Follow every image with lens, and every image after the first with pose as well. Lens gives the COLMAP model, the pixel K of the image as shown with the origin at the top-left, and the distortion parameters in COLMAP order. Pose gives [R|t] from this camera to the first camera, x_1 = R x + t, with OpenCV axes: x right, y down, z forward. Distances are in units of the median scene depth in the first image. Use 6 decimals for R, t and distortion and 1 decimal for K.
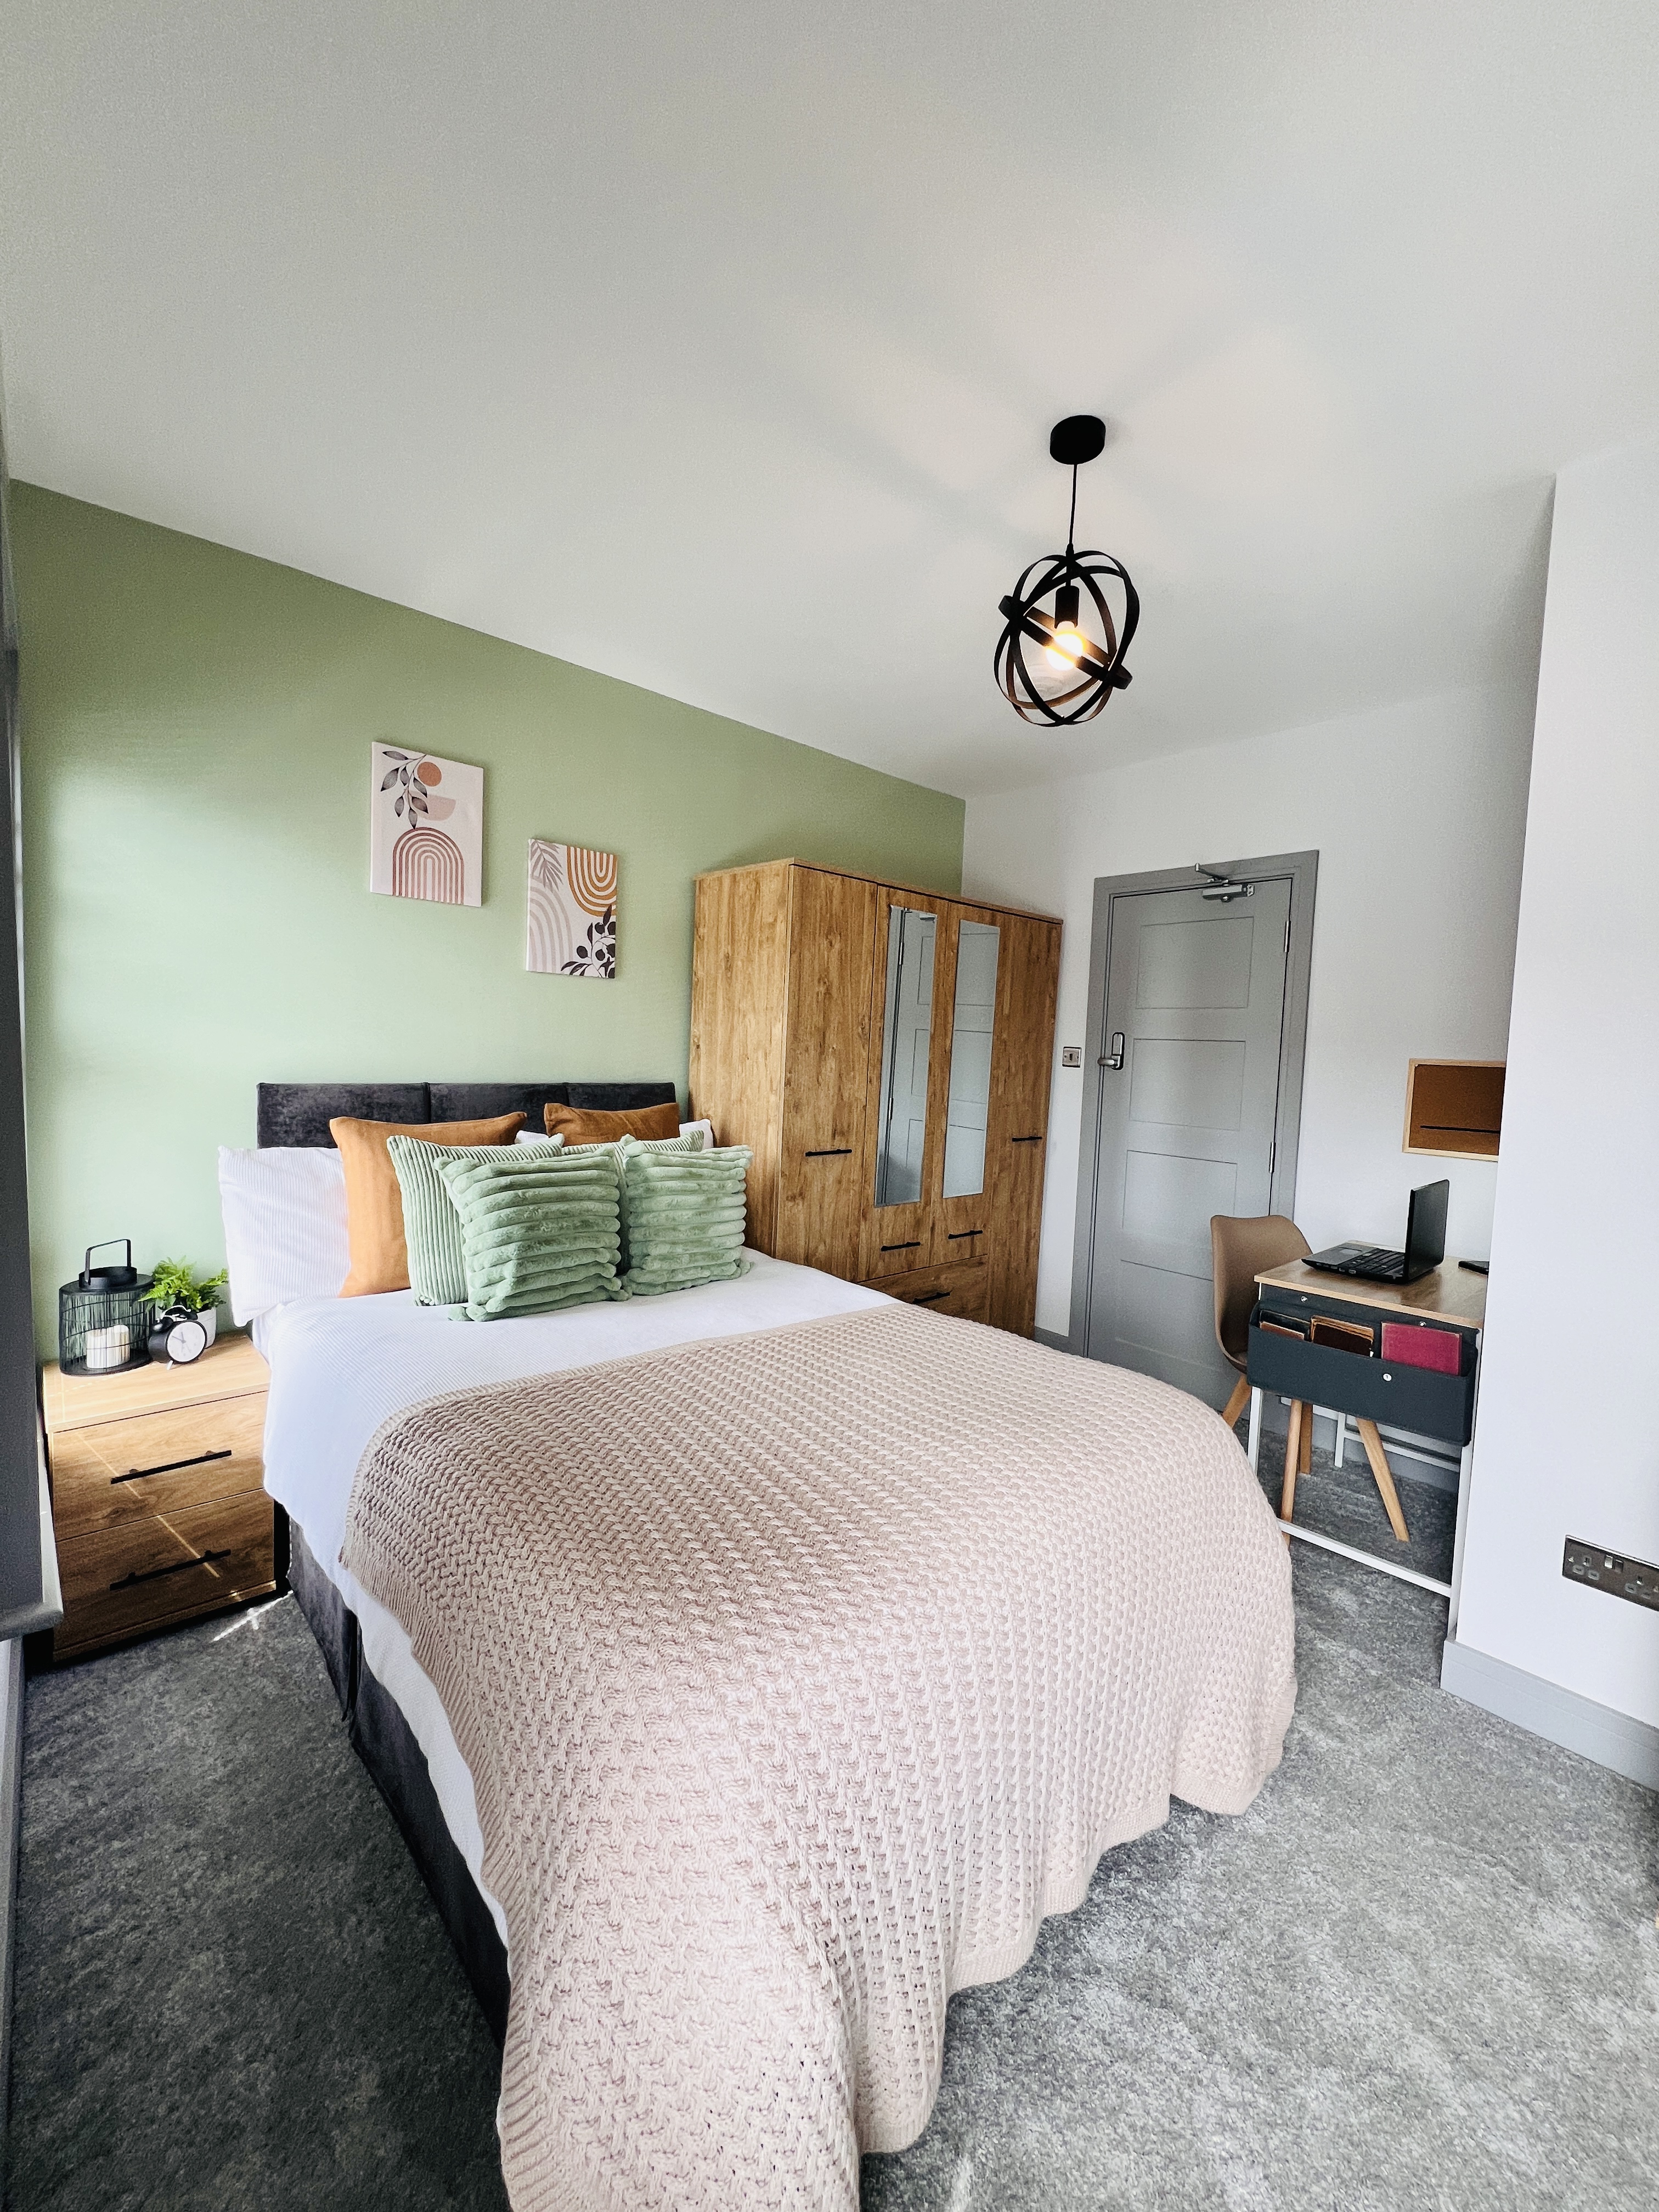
lens RADIAL K [[885.5, 0, 831.3], [0, 885.5, 1098.1], [0, 0, 1]] dist [-0.002369, 0.000829]
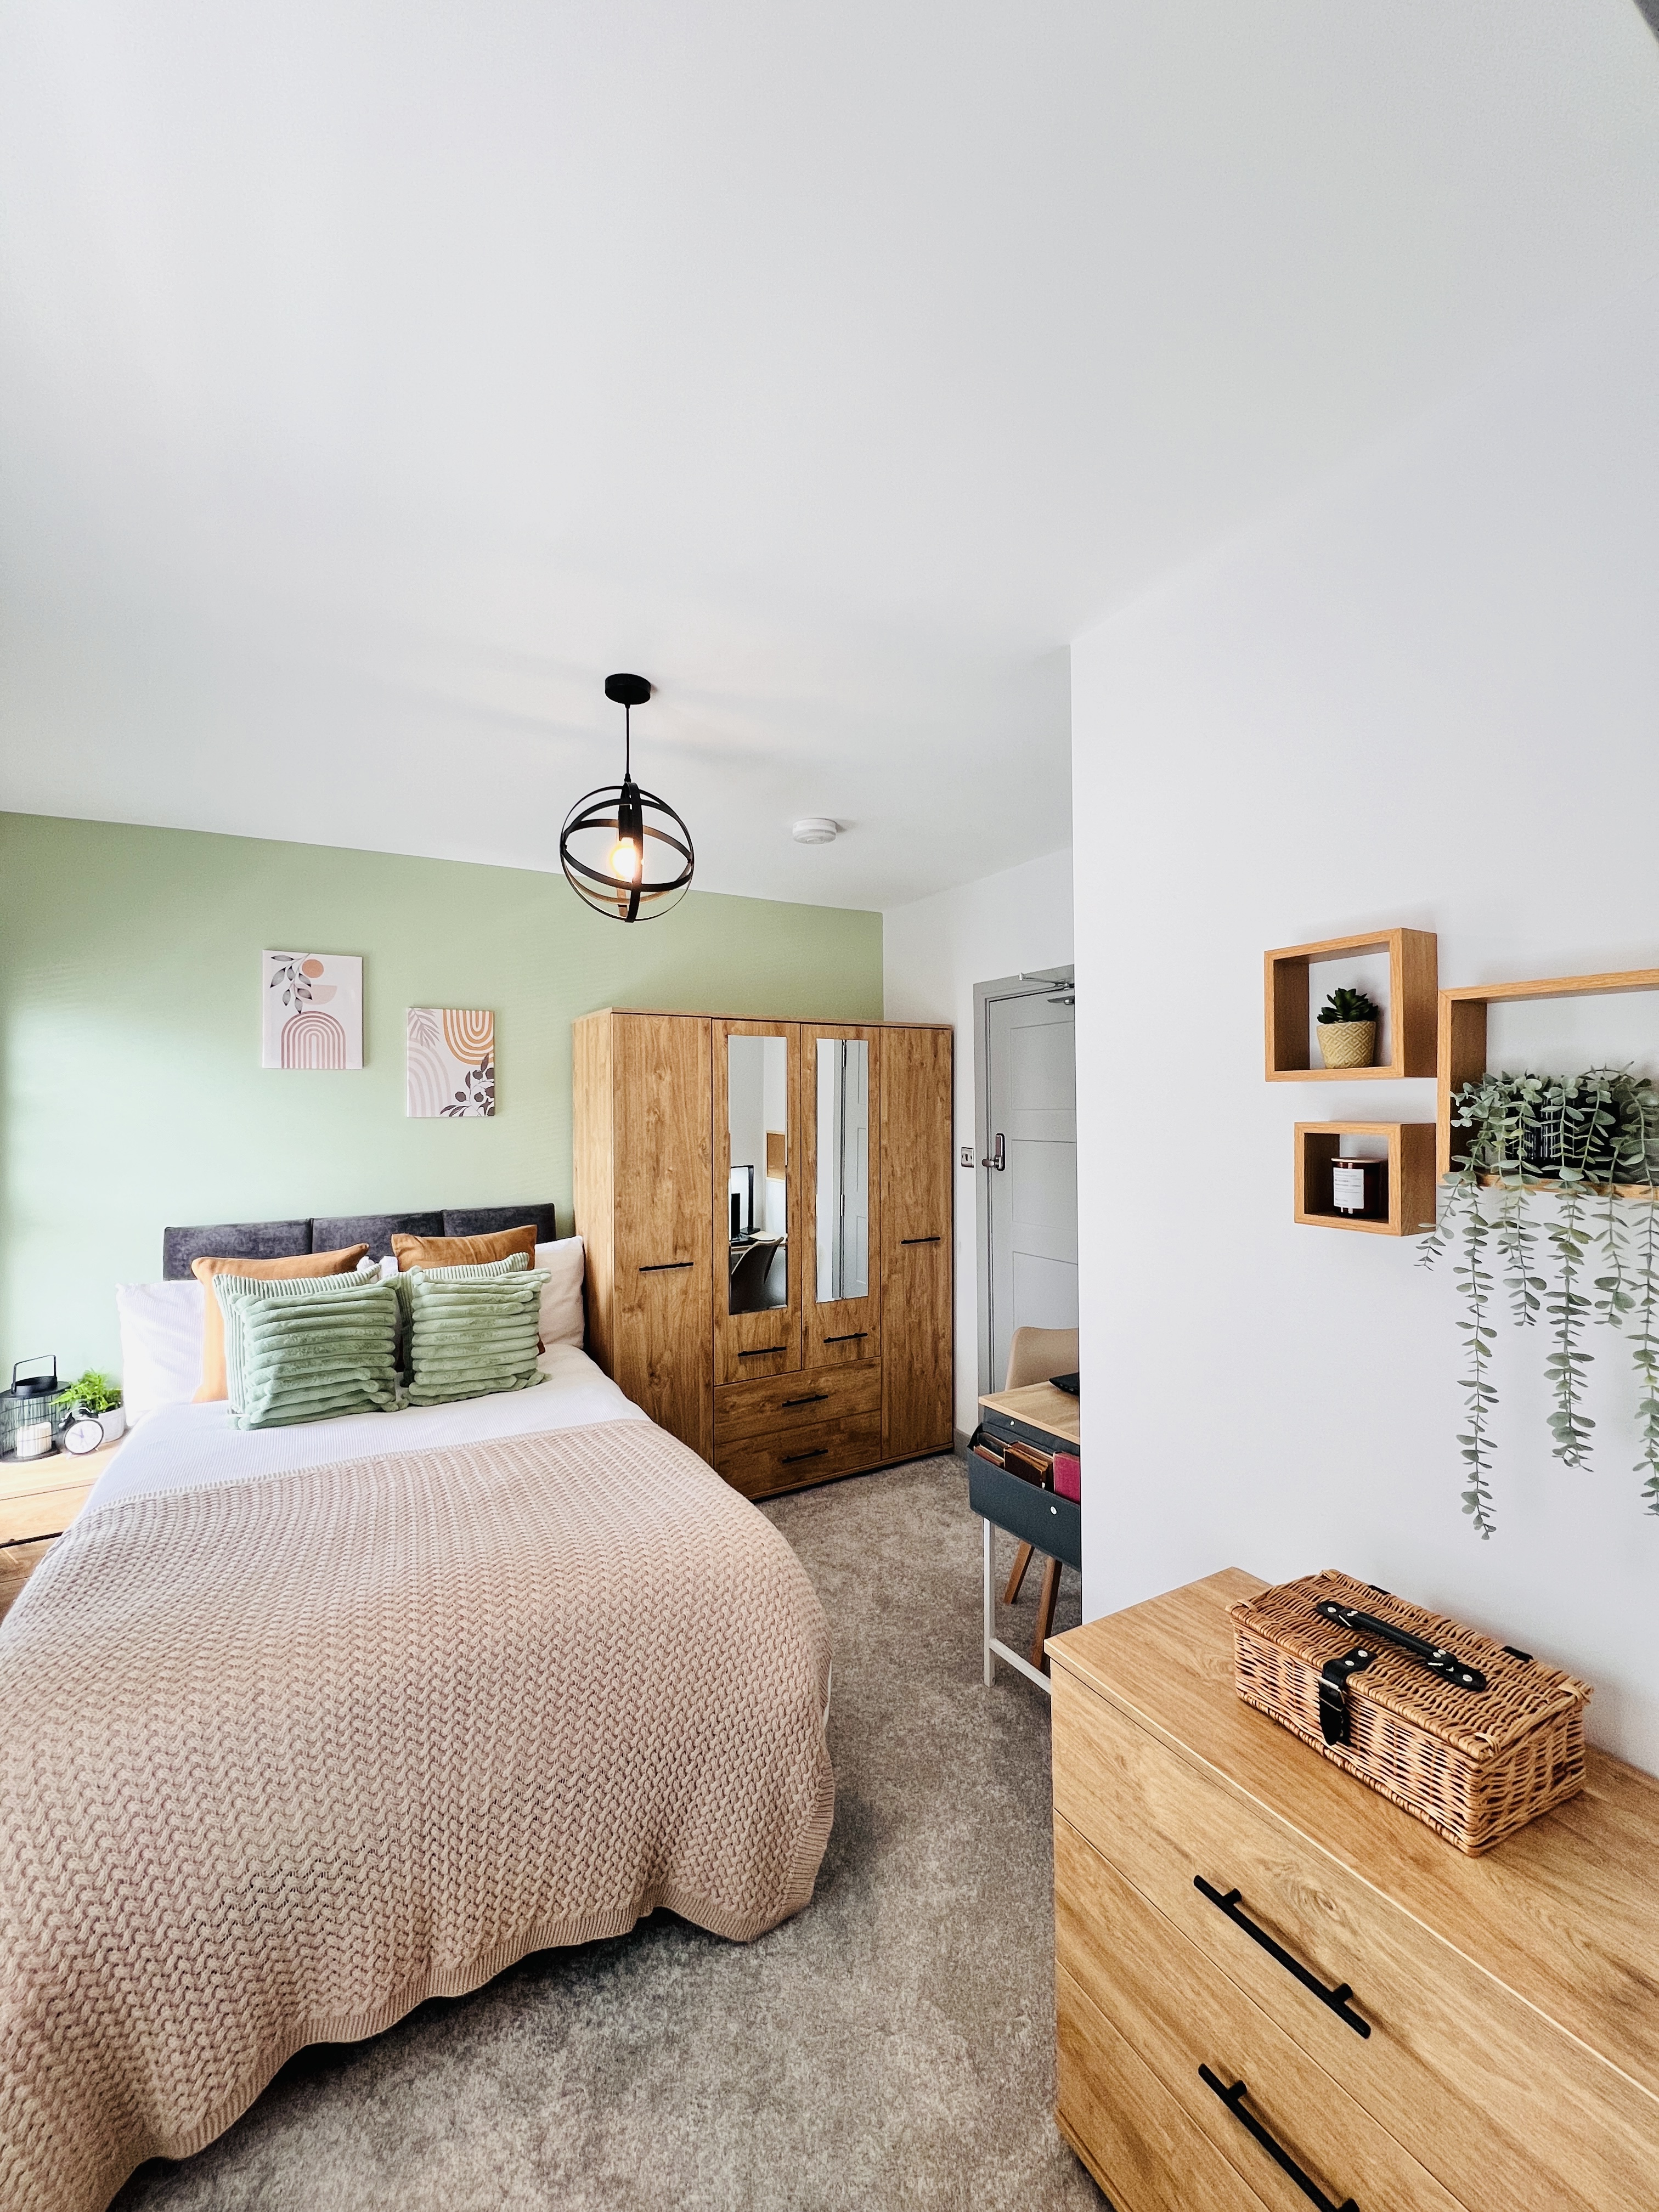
lens RADIAL K [[885.5, 0, 831.8], [0, 885.5, 1100.4], [0, 0, 1]] dist [-0.002369, 0.000829]
pose [[0.975606, -0.051108, -0.213495, 0.522340], [0.035892, 0.996571, -0.074547, -0.064234], [0.216573, 0.065066, 0.974096, -0.040245]]
